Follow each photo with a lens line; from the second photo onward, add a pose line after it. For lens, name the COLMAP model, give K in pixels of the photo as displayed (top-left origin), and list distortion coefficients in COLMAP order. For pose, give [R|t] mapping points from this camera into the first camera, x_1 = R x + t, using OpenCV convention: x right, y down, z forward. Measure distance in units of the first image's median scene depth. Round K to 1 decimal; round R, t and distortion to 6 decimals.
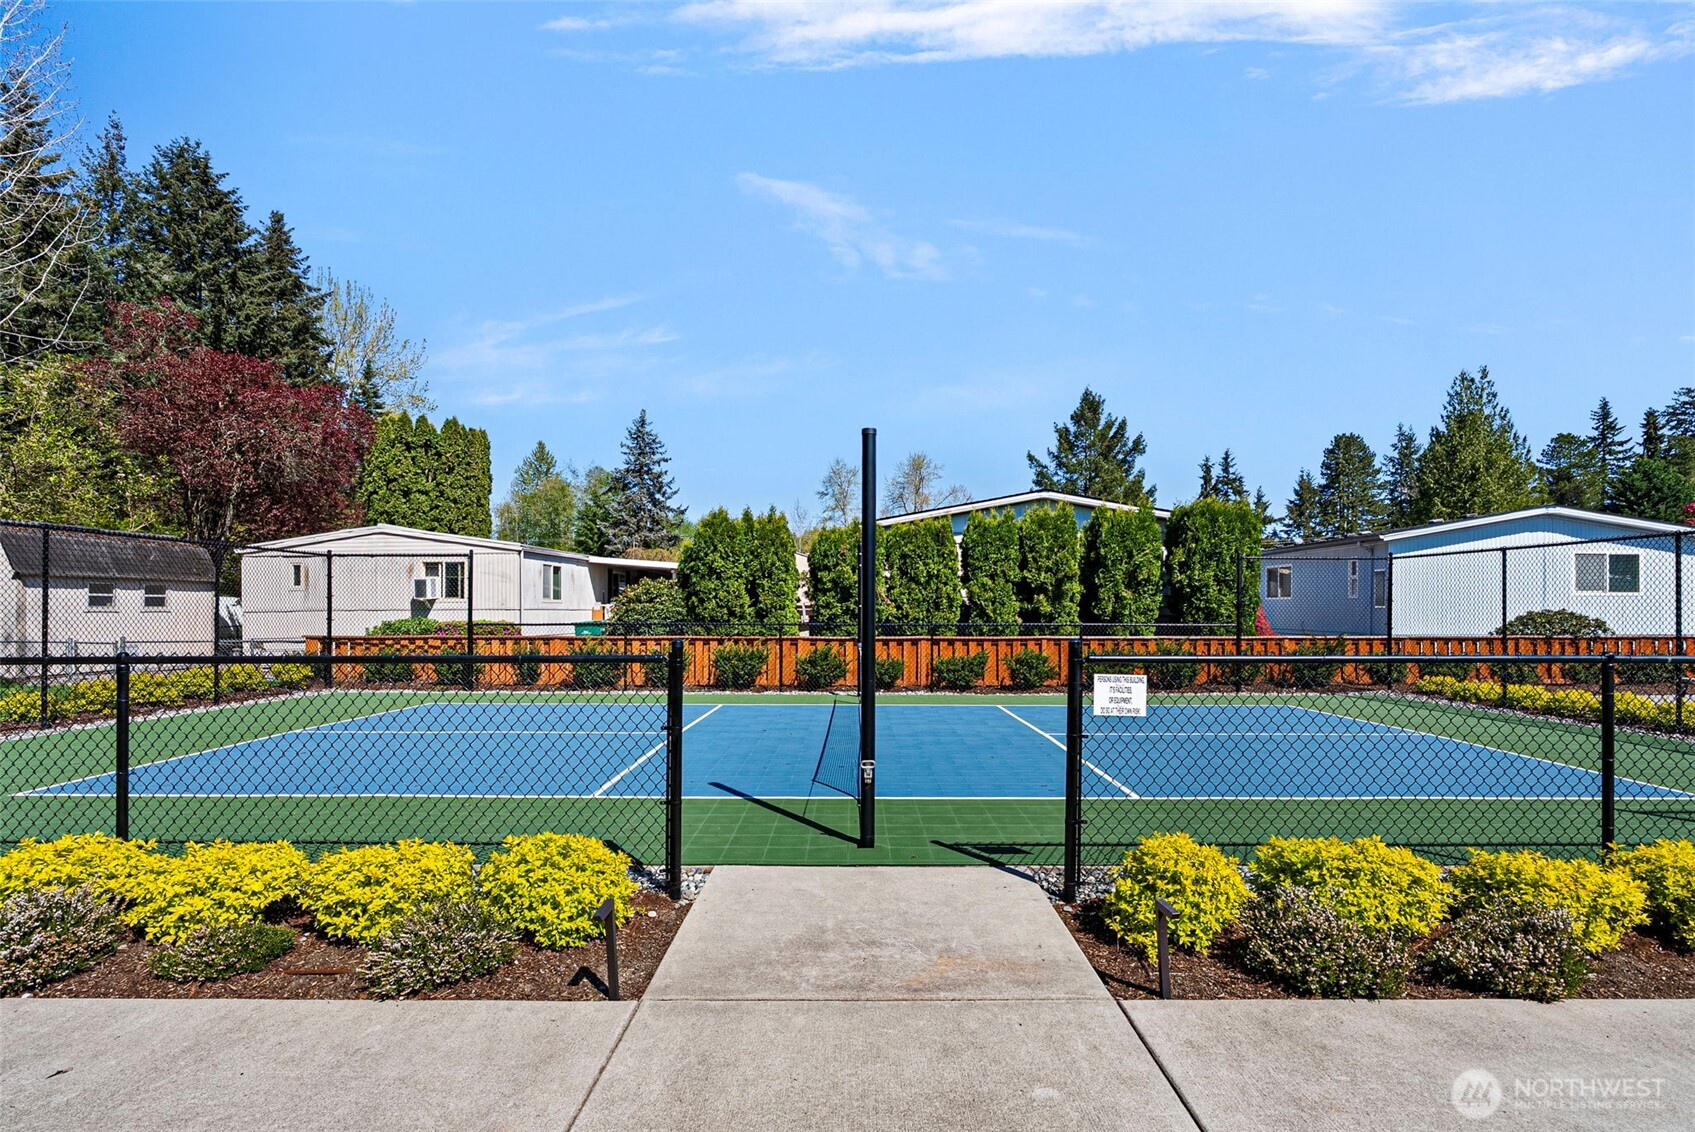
lens RADIAL K [[781.1, 0, 846.5], [0, 781.1, 610.0], [0, 0, 1]] dist [0.002110, 0.001022]
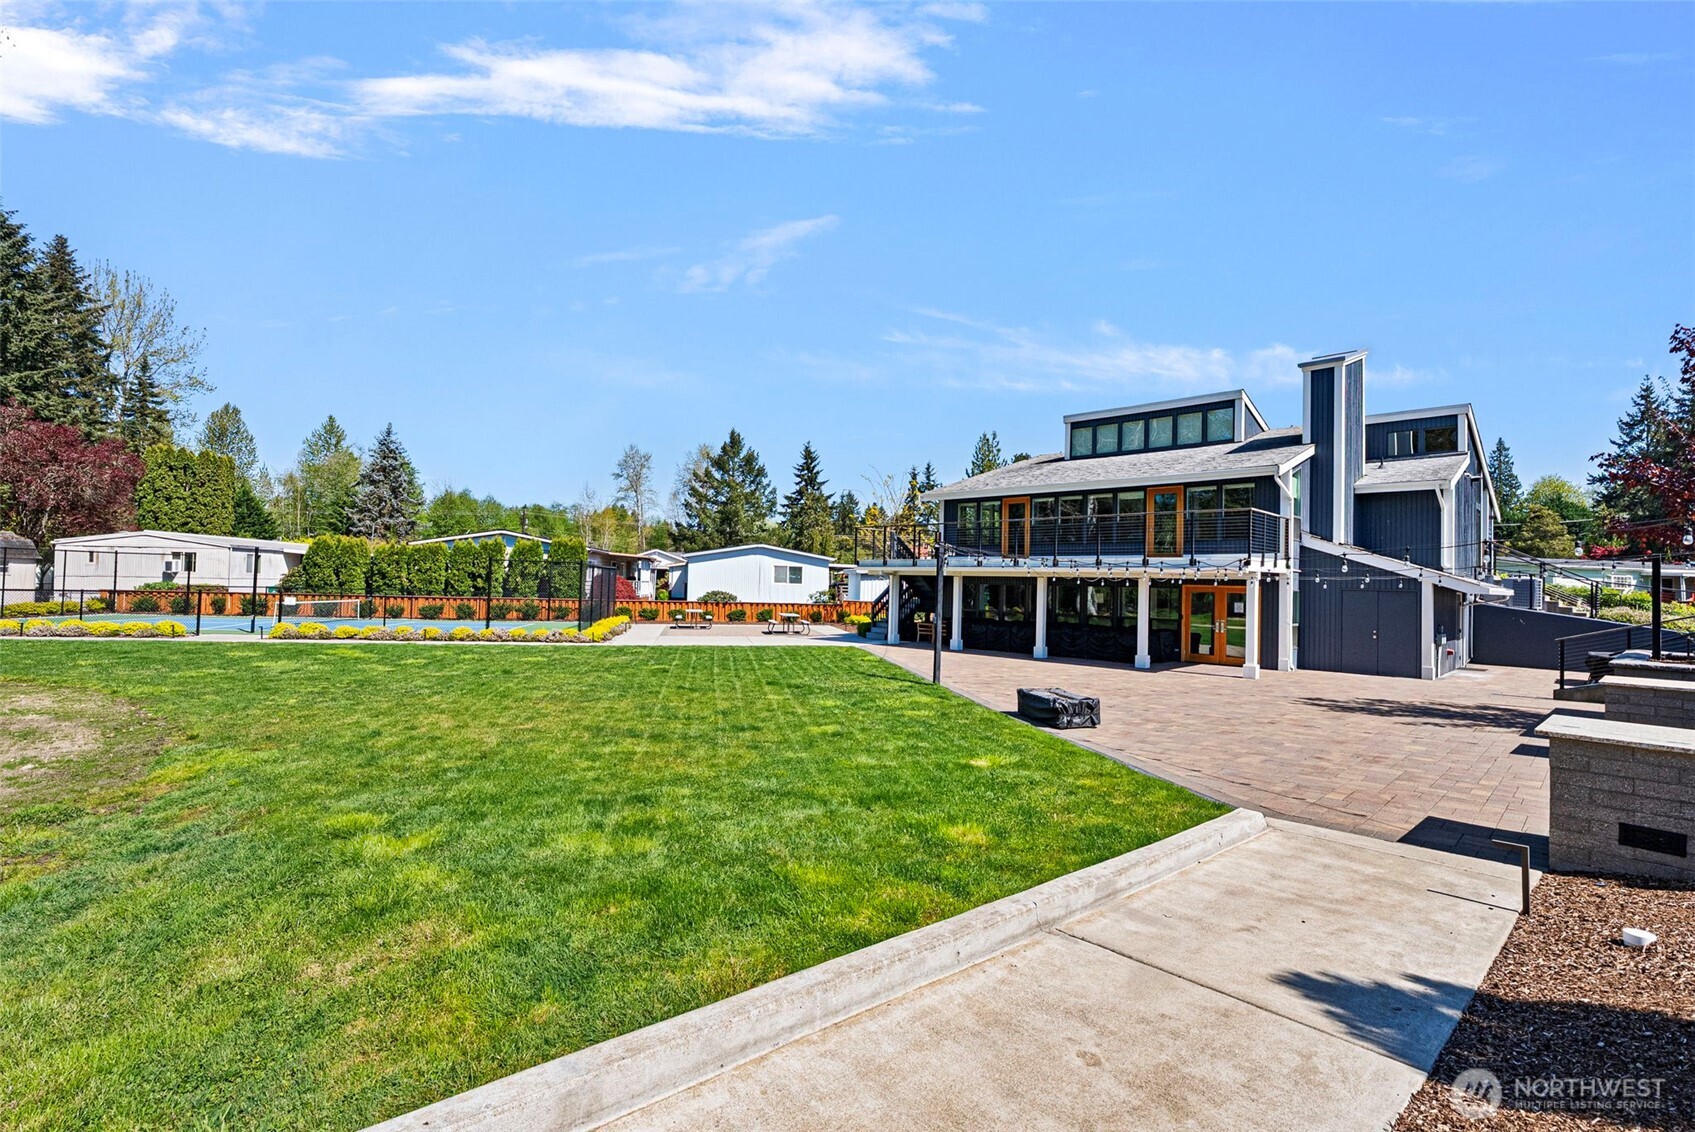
lens RADIAL K [[784.6, 0, 847.5], [0, 784.6, 566.0], [0, 0, 1]] dist [0.009685, 0.000015]
pose [[0.982730, 0.028599, 0.182821, 0.464445], [-0.024729, 0.999420, -0.023412, -0.015351], [-0.183385, 0.018486, 0.982867, -0.761574]]
